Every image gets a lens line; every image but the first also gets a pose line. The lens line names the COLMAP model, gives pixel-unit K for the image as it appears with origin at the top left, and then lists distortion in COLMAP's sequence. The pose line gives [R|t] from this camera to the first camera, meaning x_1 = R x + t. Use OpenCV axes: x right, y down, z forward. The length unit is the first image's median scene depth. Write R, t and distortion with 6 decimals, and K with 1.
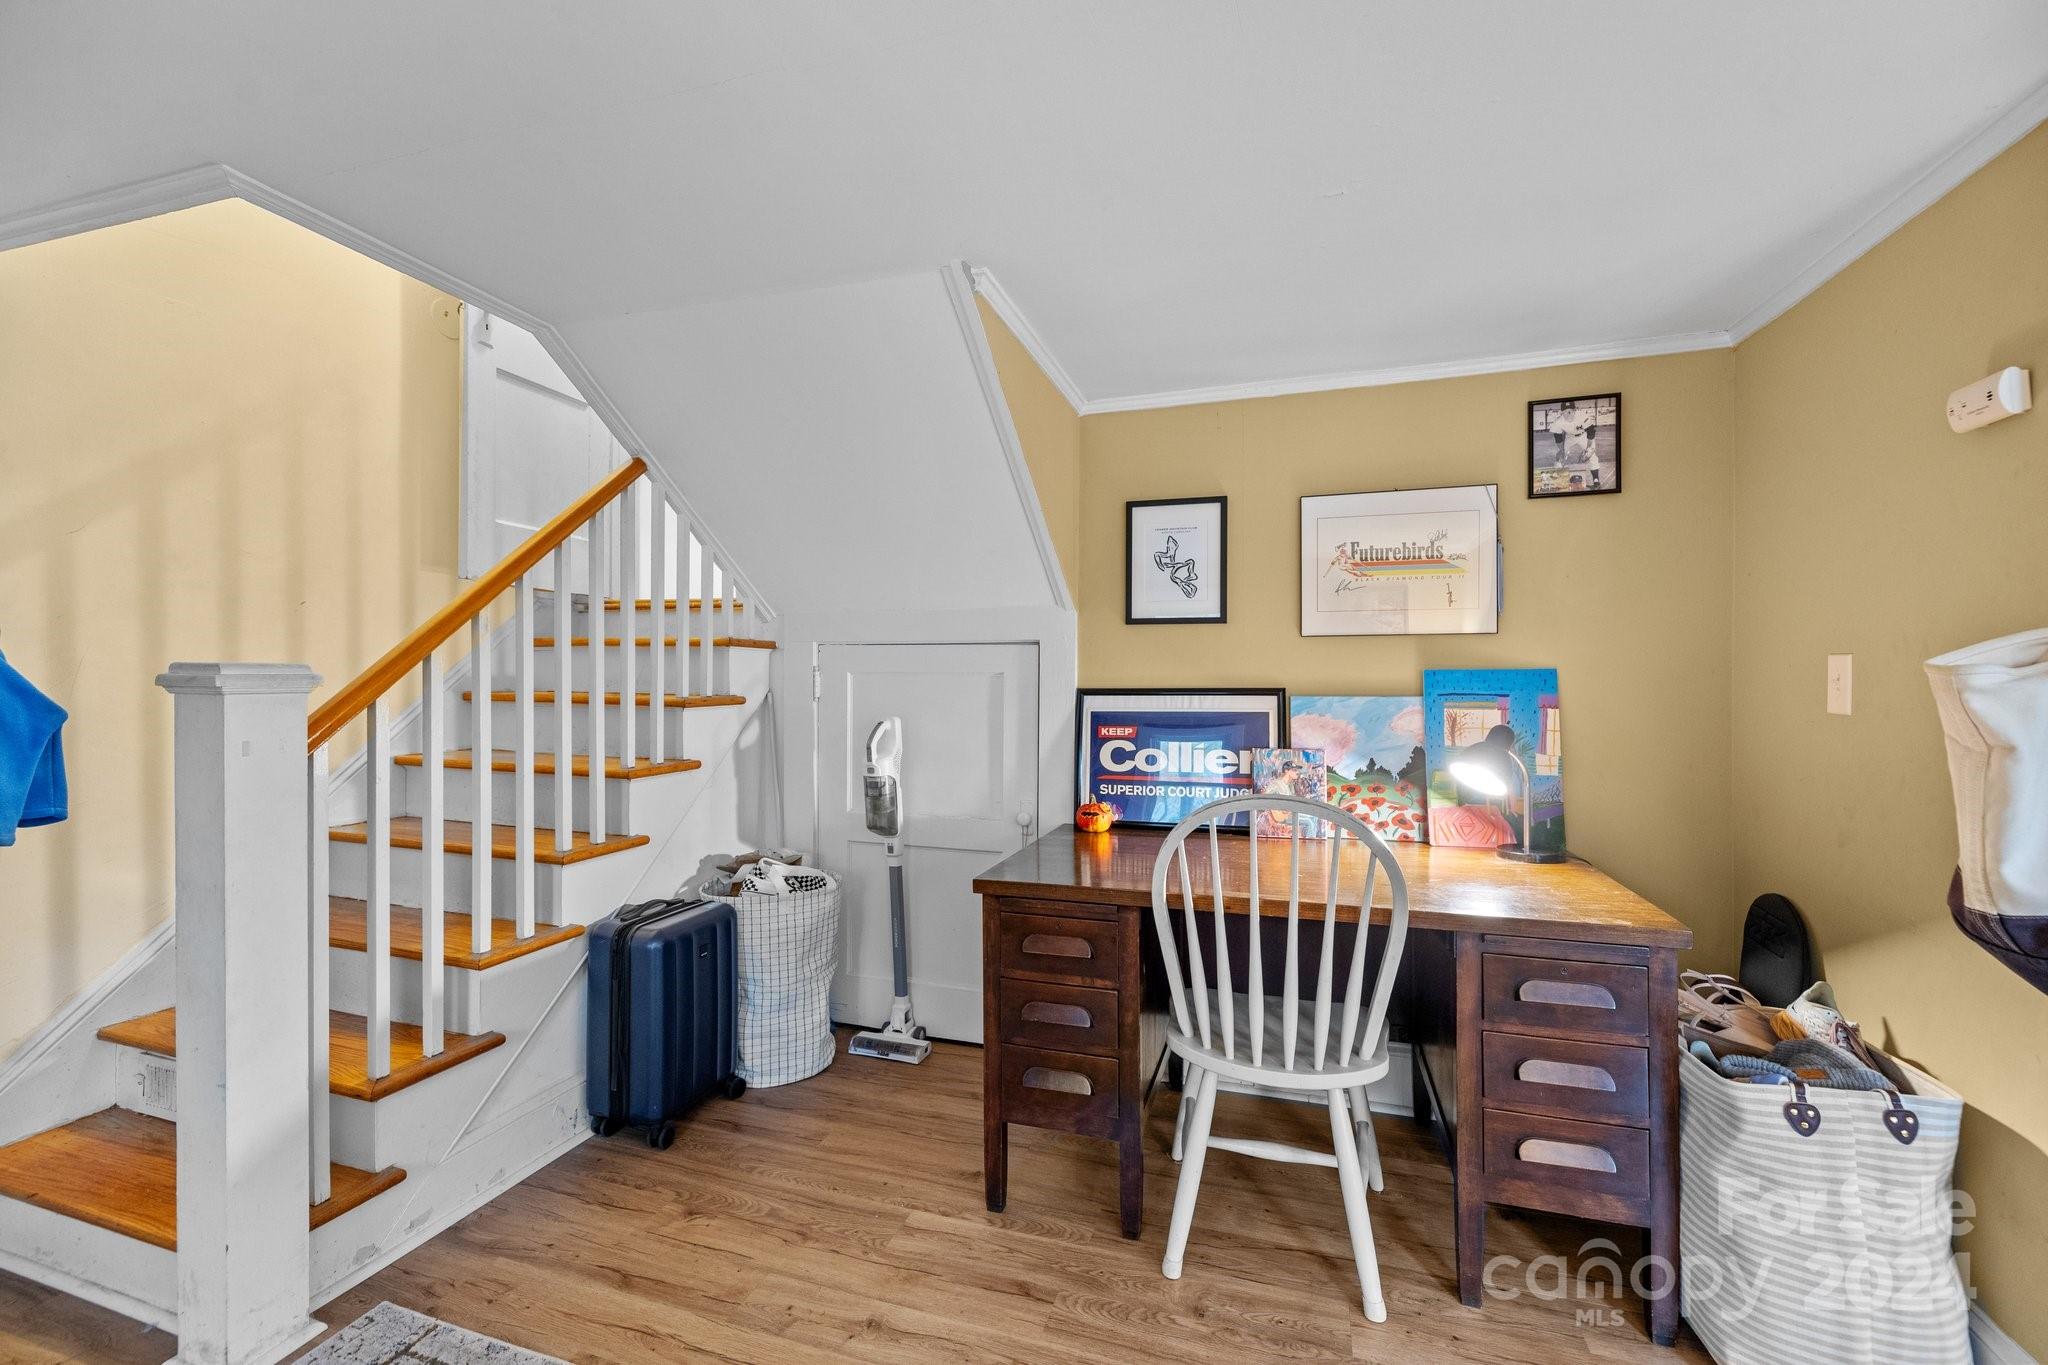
lens RADIAL K [[868.5, 0, 1021.3], [0, 868.5, 675.6], [0, 0, 1]] dist [0.004592, 0.000617]
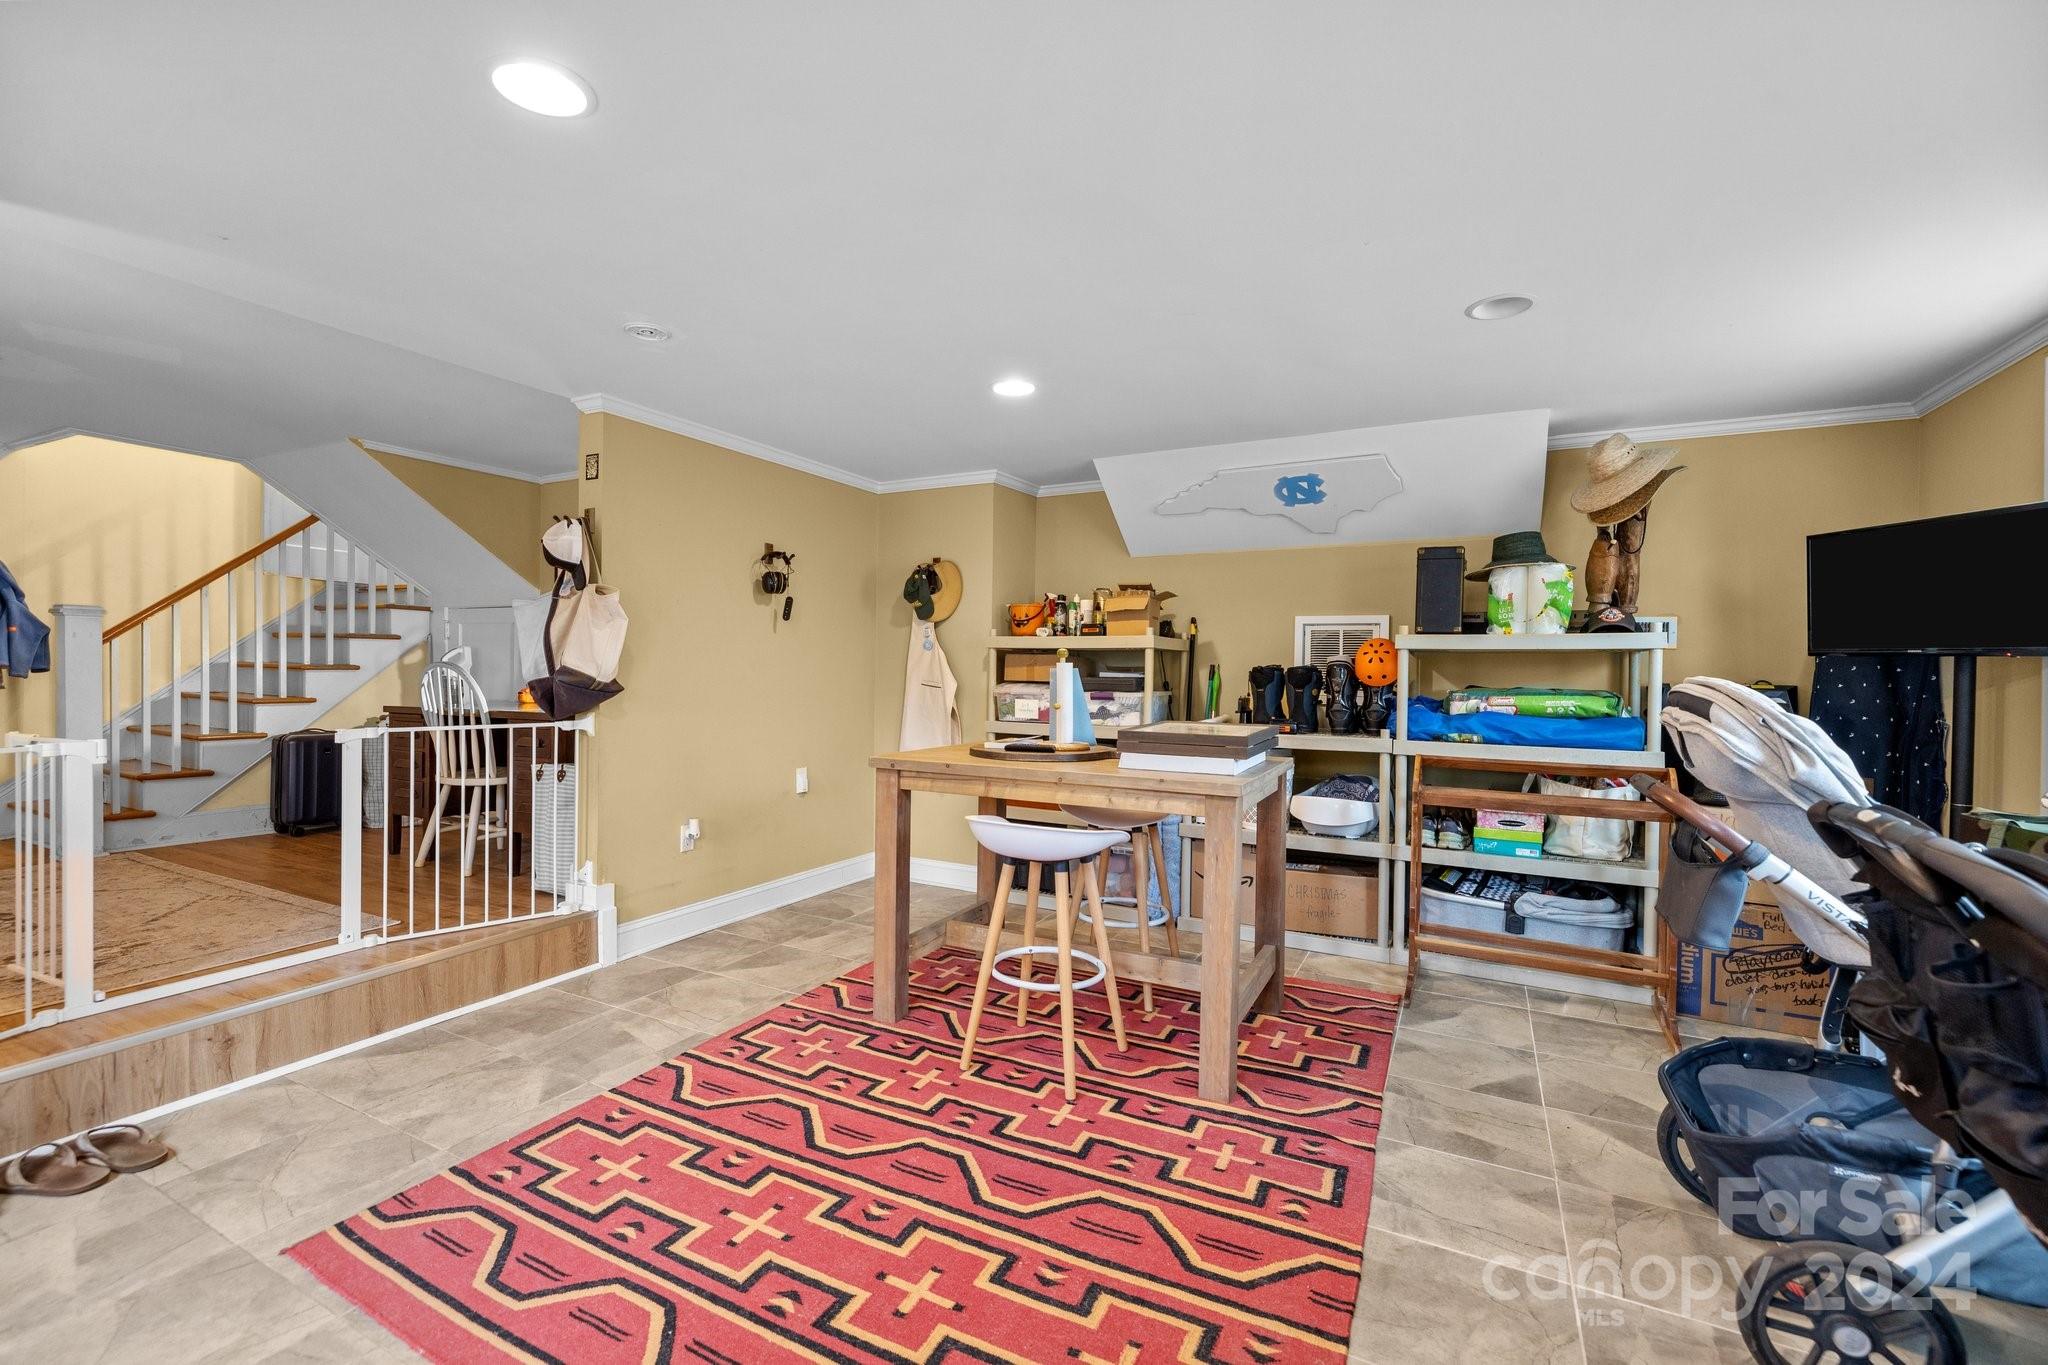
lens RADIAL K [[868.5, 0, 1021.7], [0, 868.5, 684.1], [0, 0, 1]] dist [0.004592, 0.000617]
pose [[0.985394, 0.017826, -0.169353, 1.576672], [-0.015299, 0.999751, 0.016215, 0.092718], [0.169600, -0.013388, 0.985422, -0.754429]]
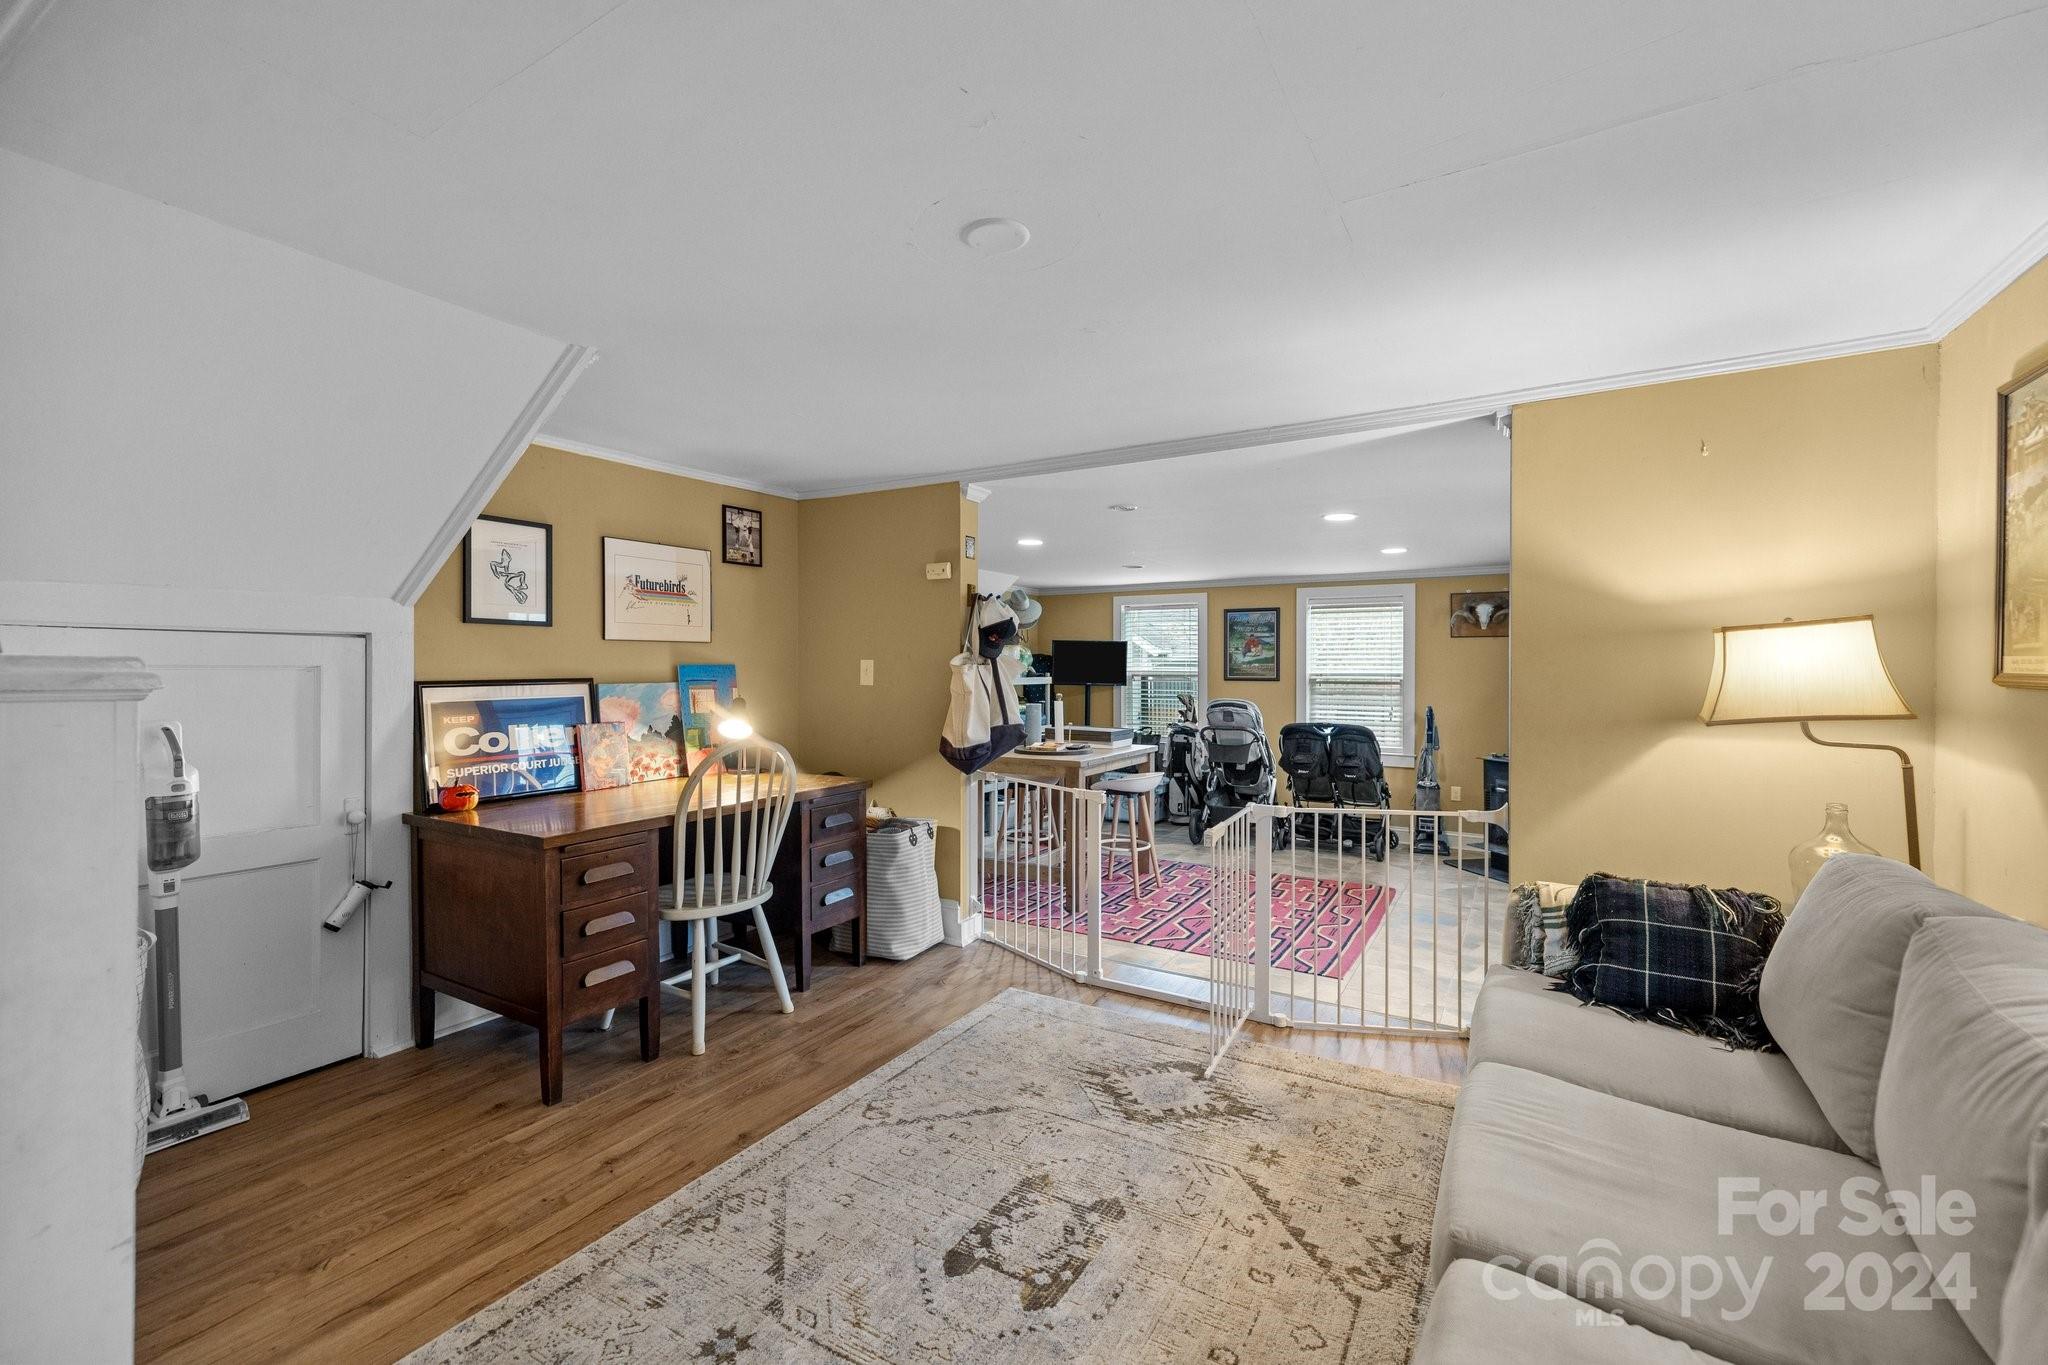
lens RADIAL K [[868.5, 0, 1022.0], [0, 868.5, 673.9], [0, 0, 1]] dist [0.004592, 0.000617]
pose [[0.220295, -0.009039, 0.975391, -0.885009], [-0.002204, 0.999950, 0.009765, -0.006556], [-0.975431, -0.004301, 0.220264, 0.068862]]
